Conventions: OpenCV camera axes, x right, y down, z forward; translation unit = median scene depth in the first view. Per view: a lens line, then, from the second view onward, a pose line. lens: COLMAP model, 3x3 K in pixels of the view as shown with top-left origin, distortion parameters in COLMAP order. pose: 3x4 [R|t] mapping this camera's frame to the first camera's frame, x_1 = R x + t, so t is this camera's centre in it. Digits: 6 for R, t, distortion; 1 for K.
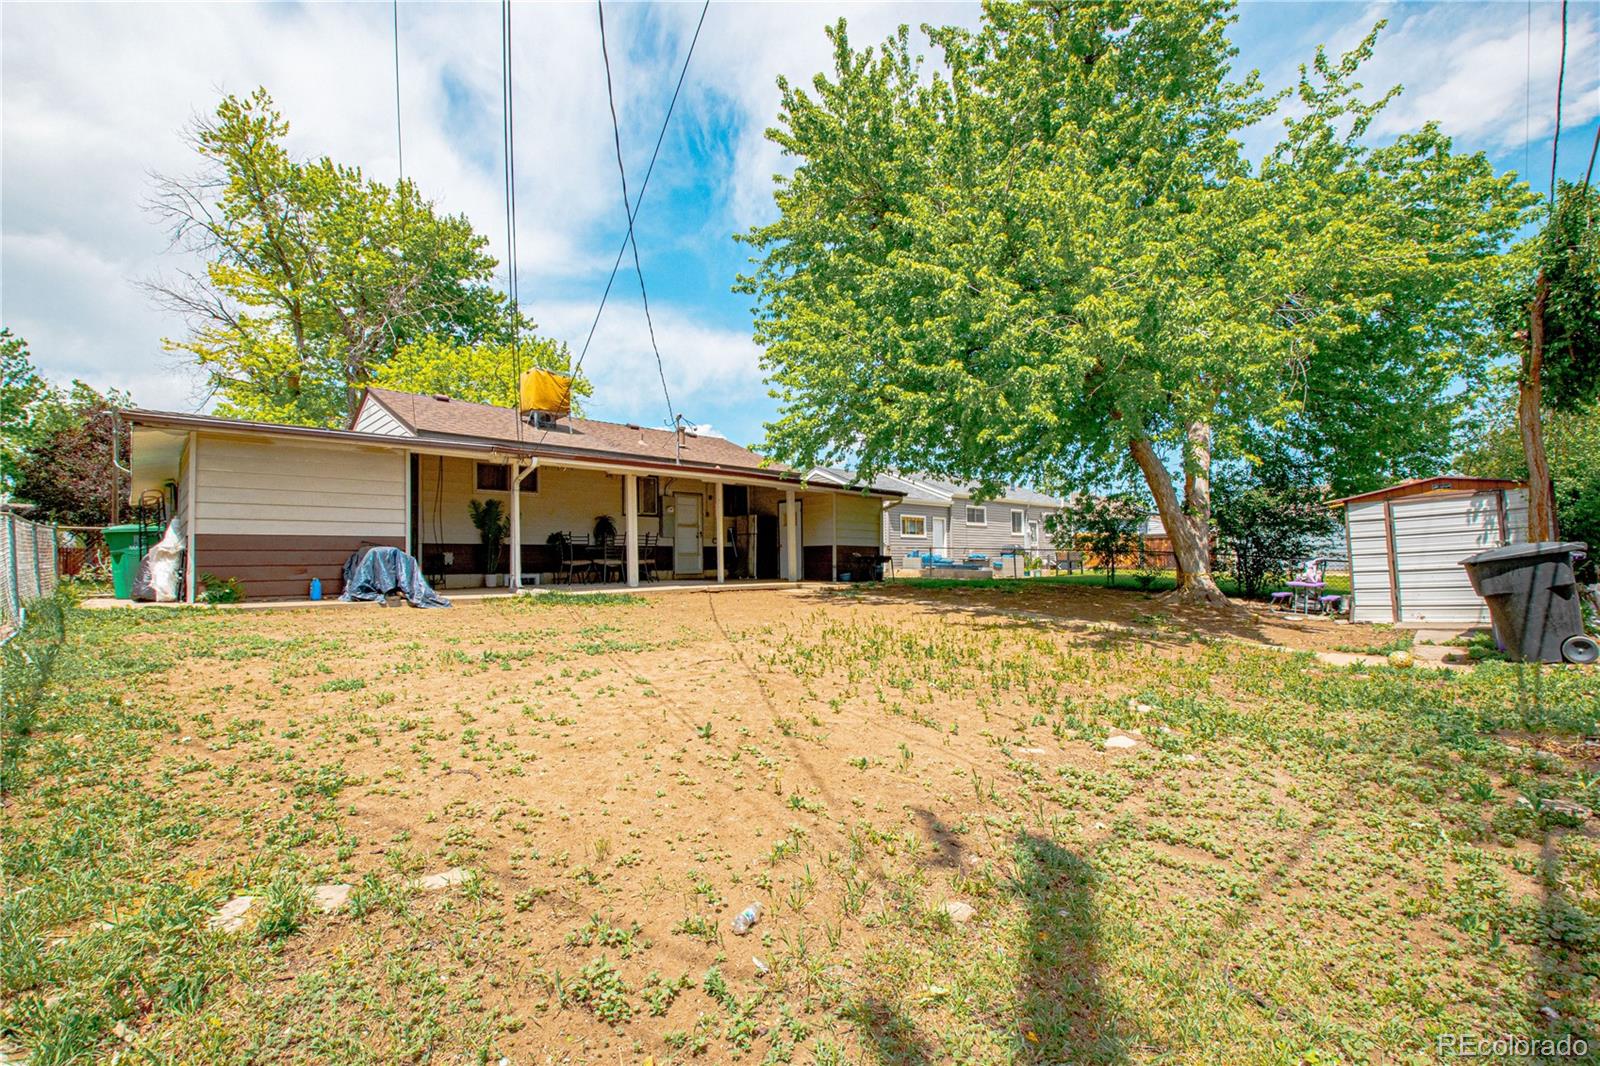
lens RADIAL K [[696.7, 0, 800.0], [0, 696.7, 533.0], [0, 0, 1]] dist [0.024237, -0.037956]
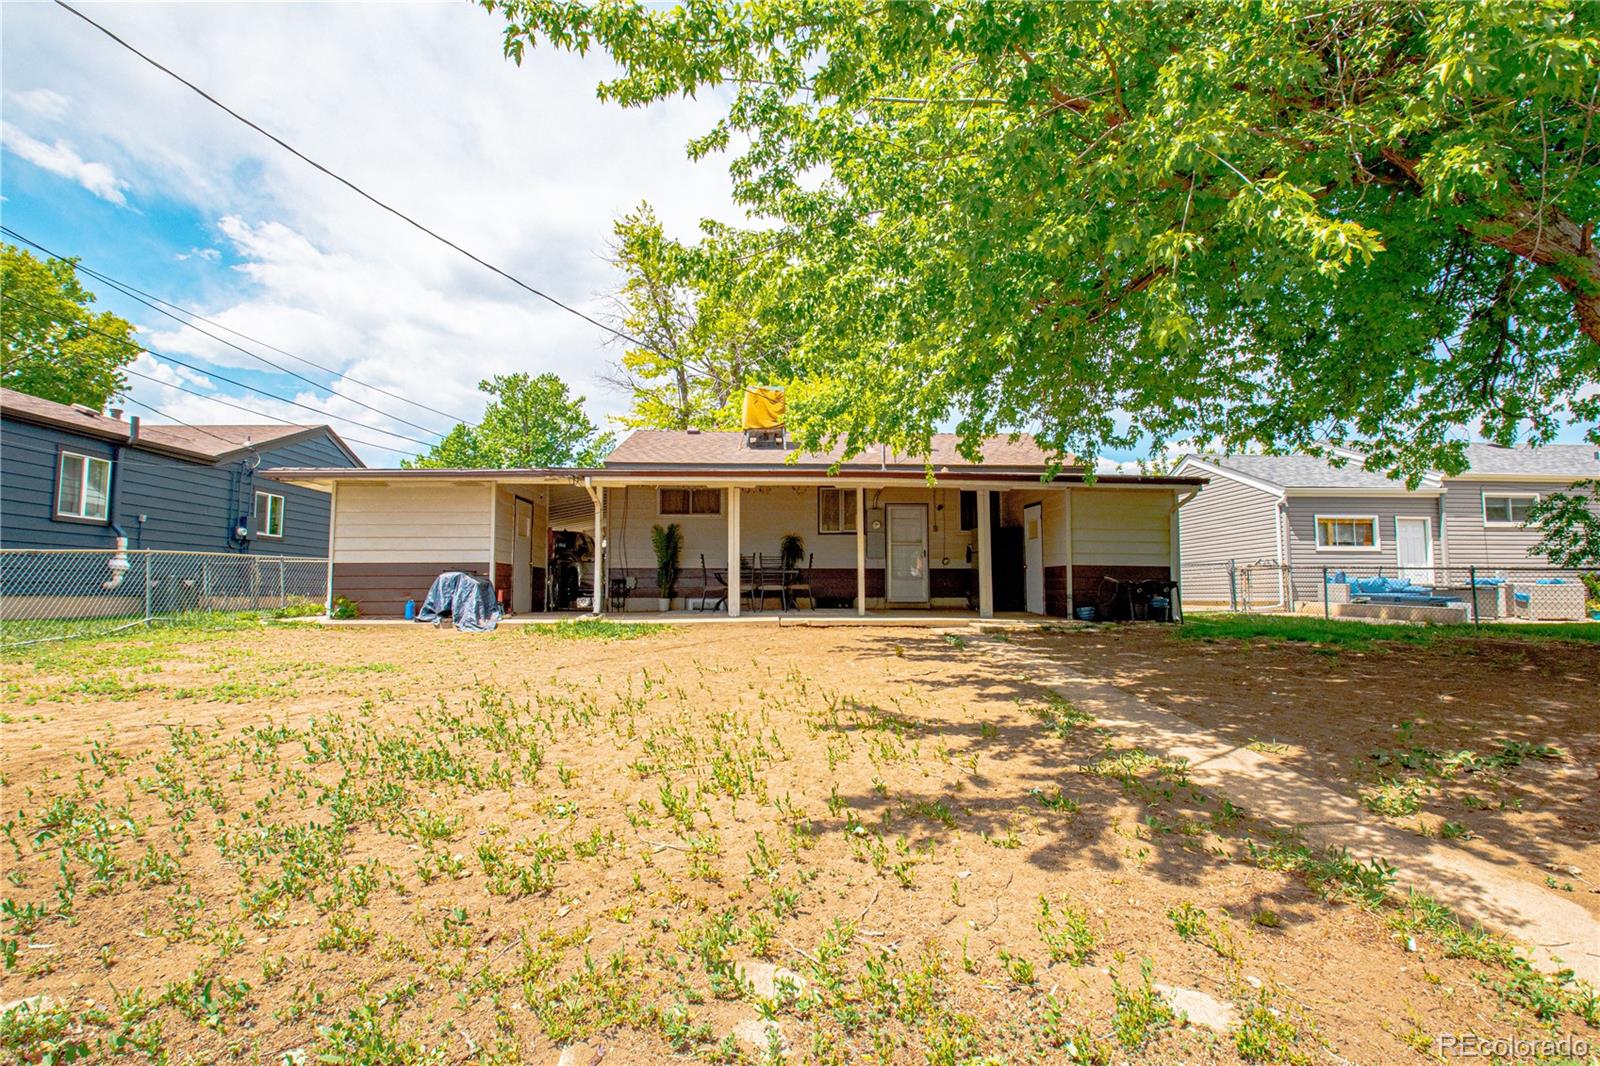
lens RADIAL K [[696.7, 0, 800.0], [0, 696.7, 533.0], [0, 0, 1]] dist [0.024237, -0.037956]
pose [[0.746296, -0.042958, -0.664226, 0.316983], [0.020692, 0.998930, -0.041356, 0.009347], [0.665292, 0.017120, 0.746387, 0.327567]]
